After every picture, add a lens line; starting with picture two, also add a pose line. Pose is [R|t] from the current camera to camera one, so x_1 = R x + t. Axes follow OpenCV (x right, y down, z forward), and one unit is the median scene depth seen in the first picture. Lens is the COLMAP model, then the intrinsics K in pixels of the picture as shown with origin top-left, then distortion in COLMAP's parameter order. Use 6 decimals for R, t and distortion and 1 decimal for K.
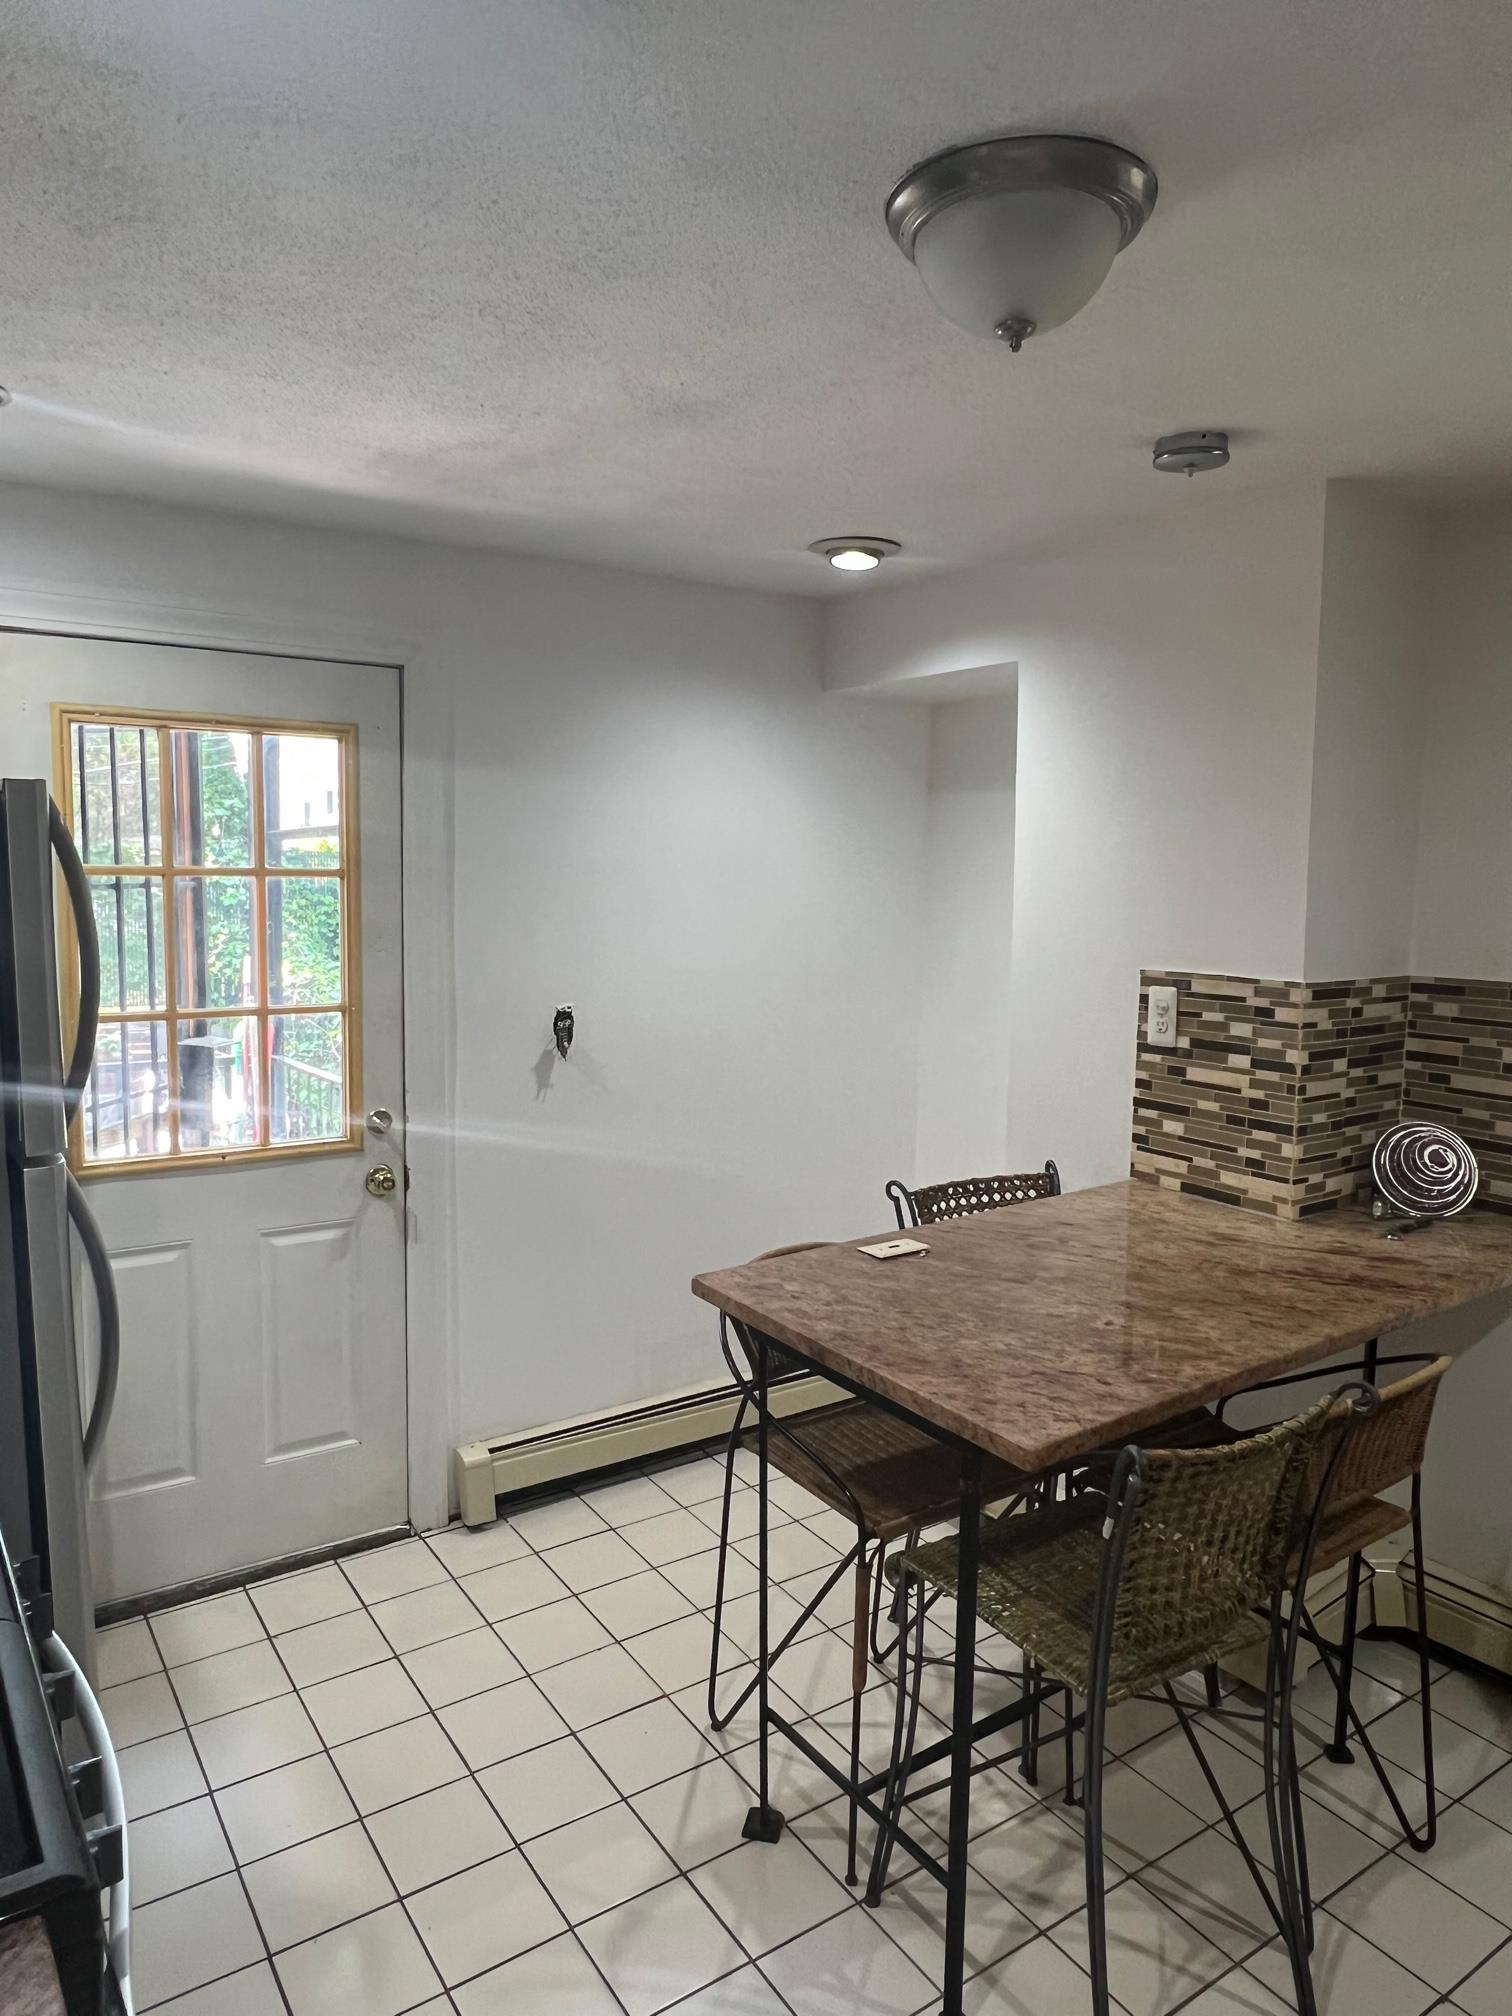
lens RADIAL K [[1326.8, 0, 753.9], [0, 1326.8, 1006.3], [0, 0, 1]] dist [-0.000093, -0.002975]
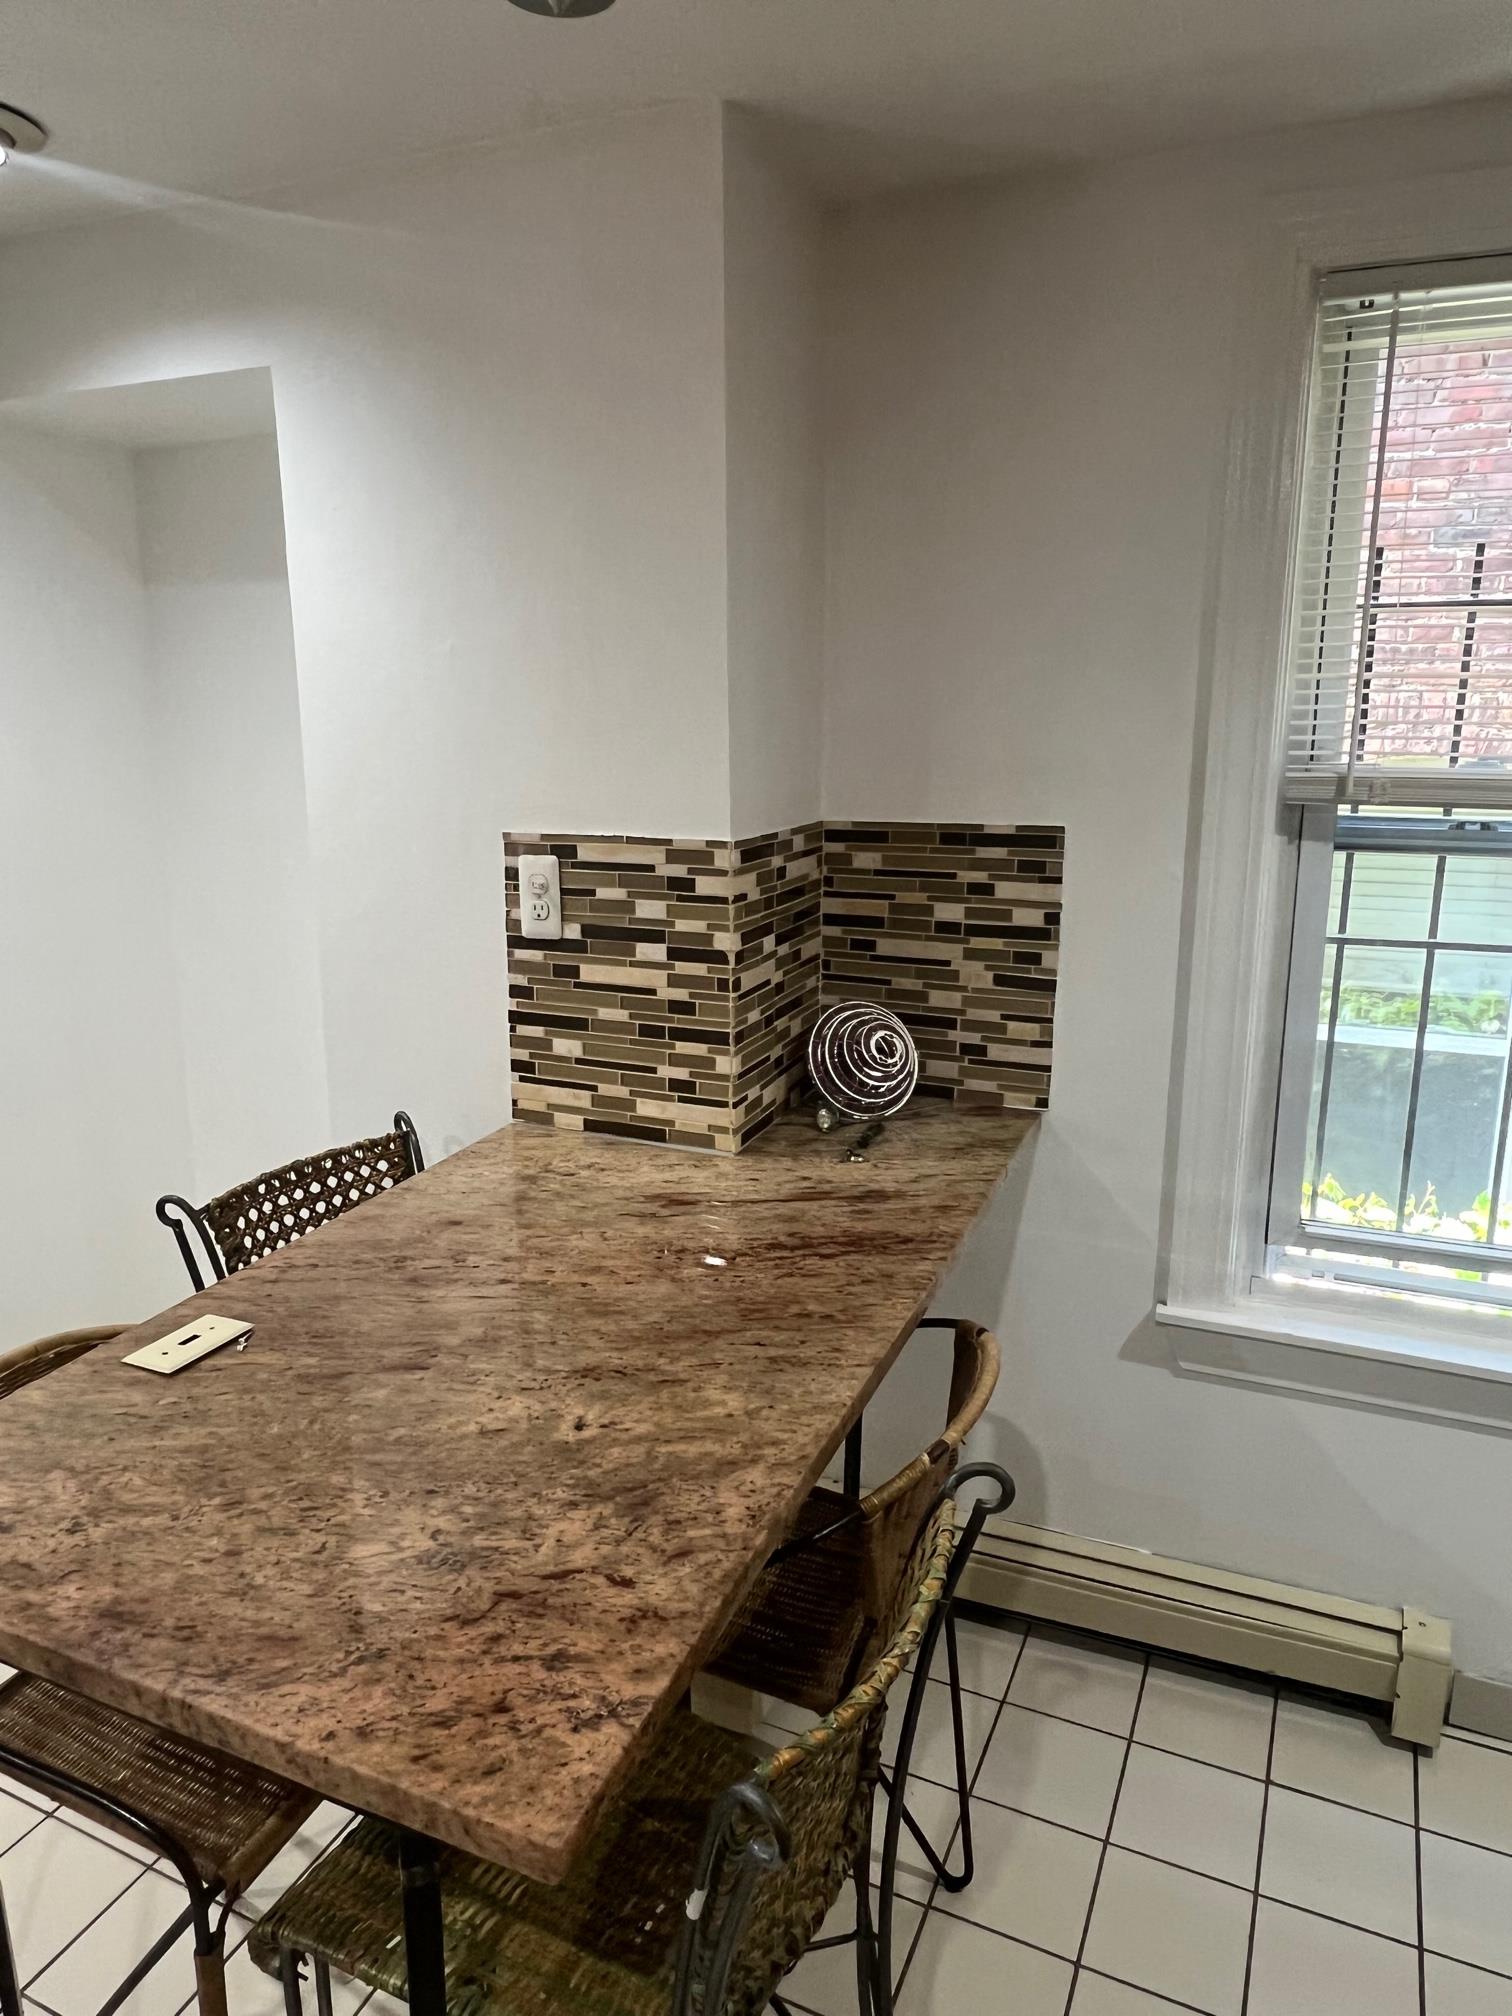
lens RADIAL K [[1326.8, 0, 741.1], [0, 1326.8, 1006.3], [0, 0, 1]] dist [-0.000093, -0.002975]
pose [[0.855724, -0.126413, 0.501754, 0.035815], [0.065880, 0.988424, 0.136668, -0.027032], [-0.513222, -0.083895, 0.854146, 0.352620]]
